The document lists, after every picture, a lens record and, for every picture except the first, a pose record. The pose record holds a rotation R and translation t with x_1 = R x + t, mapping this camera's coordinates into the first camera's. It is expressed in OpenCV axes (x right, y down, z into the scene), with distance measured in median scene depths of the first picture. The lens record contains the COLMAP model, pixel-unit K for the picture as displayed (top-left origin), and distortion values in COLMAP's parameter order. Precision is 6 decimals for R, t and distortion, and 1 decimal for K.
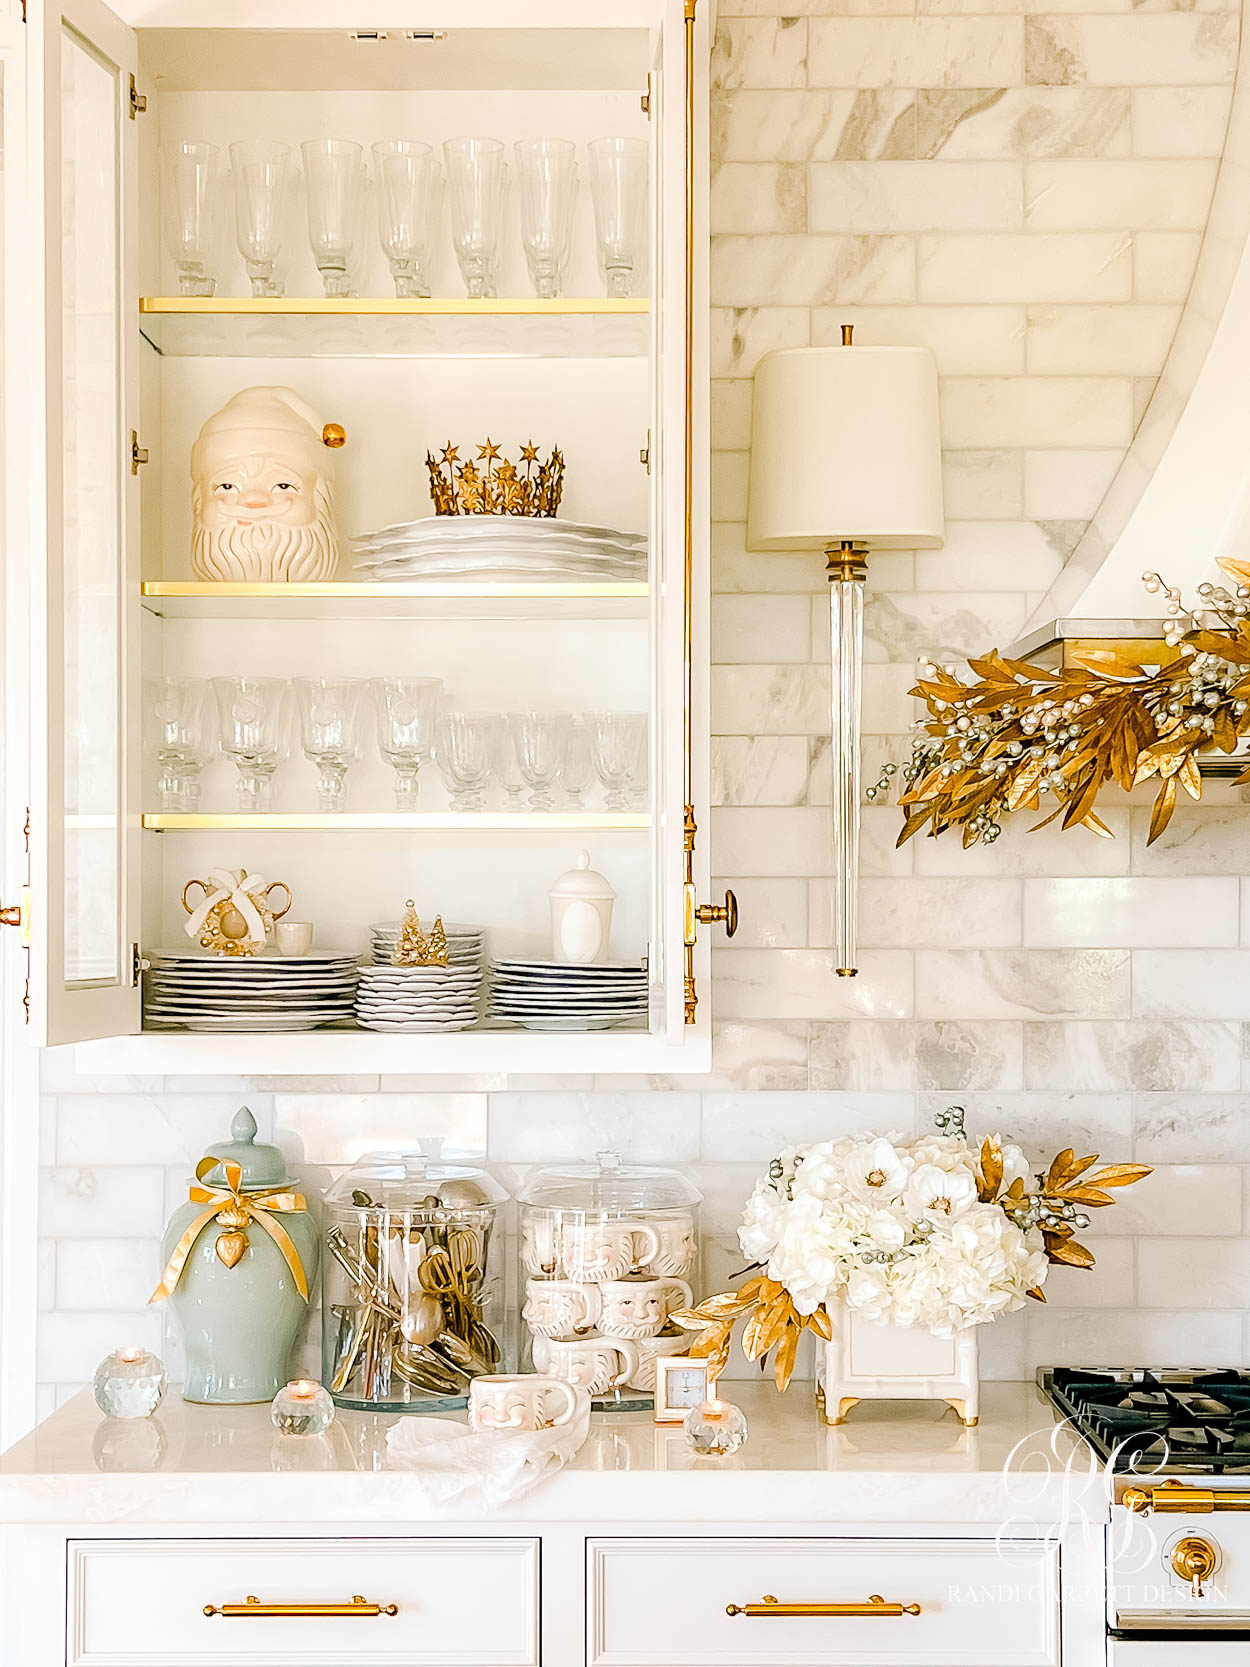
lens RADIAL K [[2876.4, 0, 621.7], [0, 2876.4, 847.3], [0, 0, 1]] dist [0.120144, 0.000000]
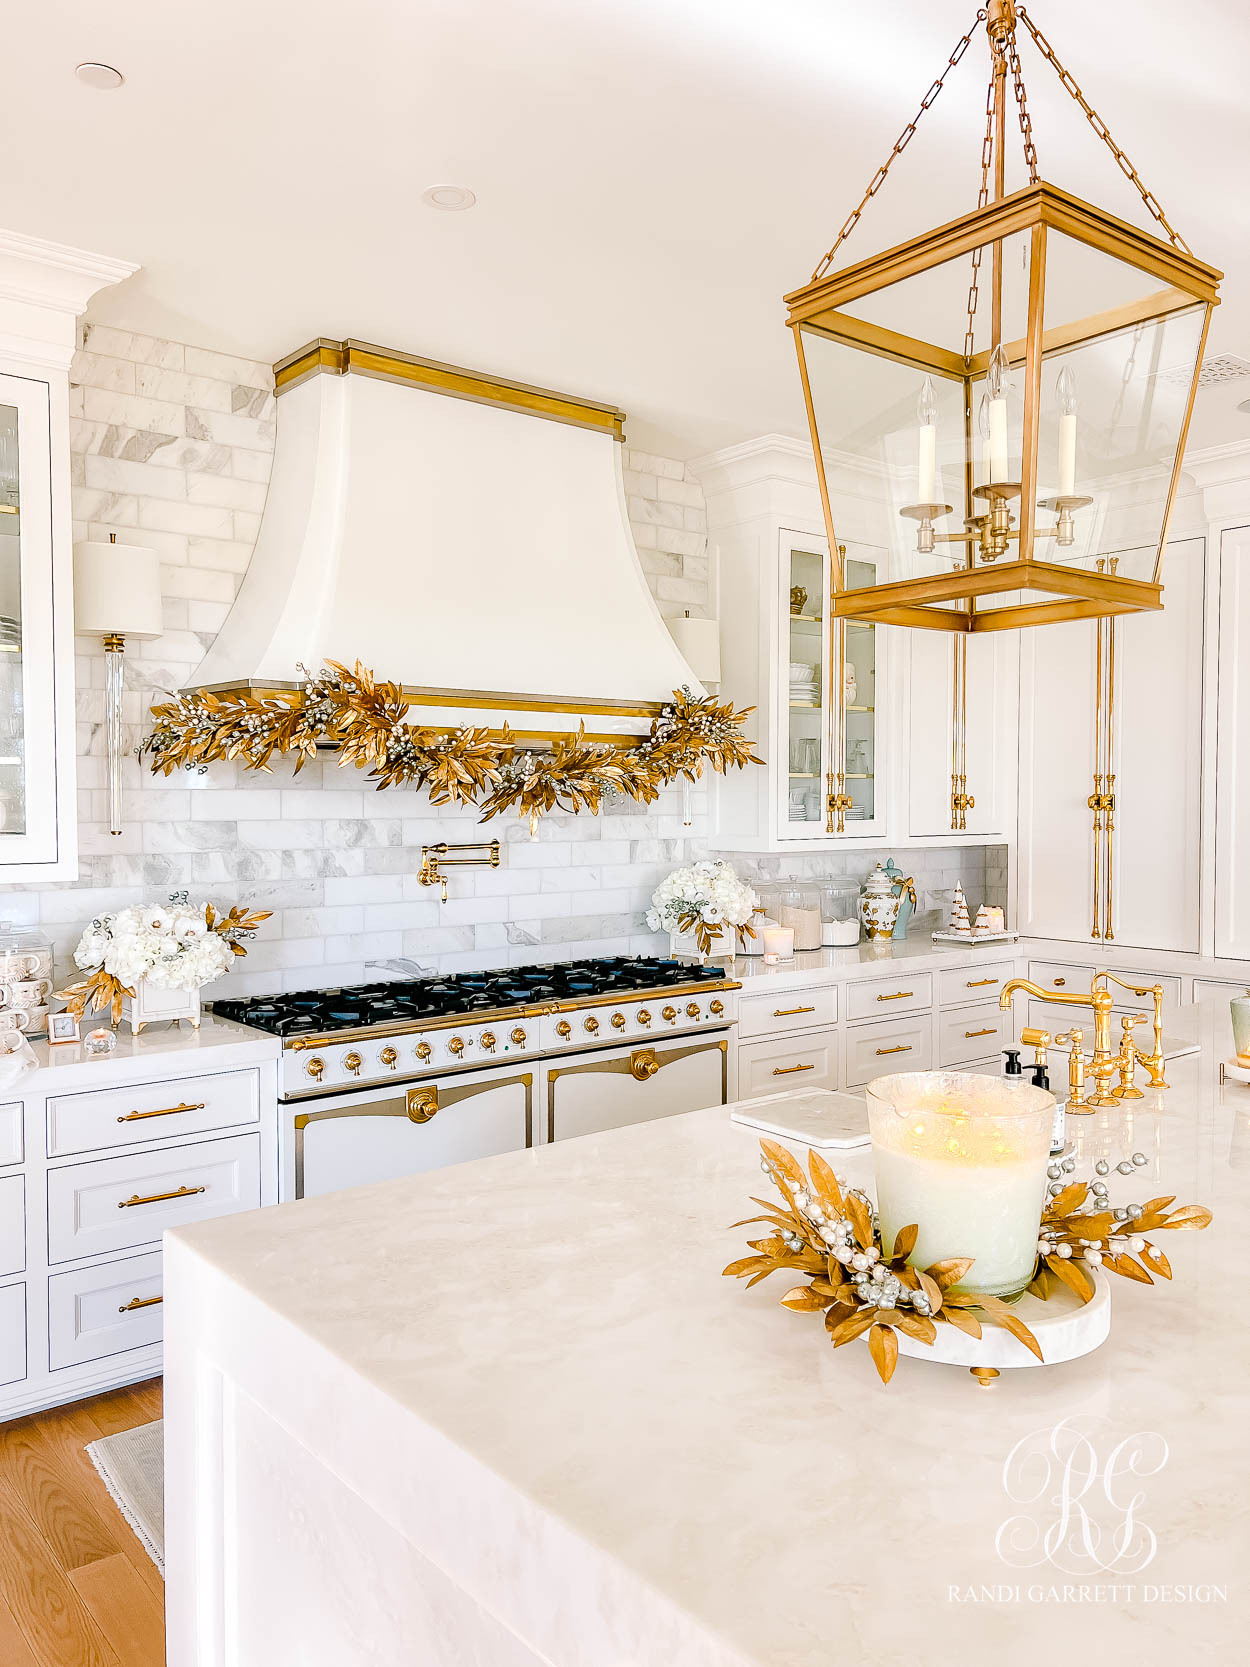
lens RADIAL K [[1252.5, 0, 629.1], [0, 1252.5, 837.3], [0, 0, 1]] dist [0.057446, -0.060169]
pose [[0.768559, -0.020437, 0.639453, -0.243921], [-0.009892, 0.998991, 0.043817, 0.001095], [-0.639703, -0.040001, 0.767581, 0.017482]]
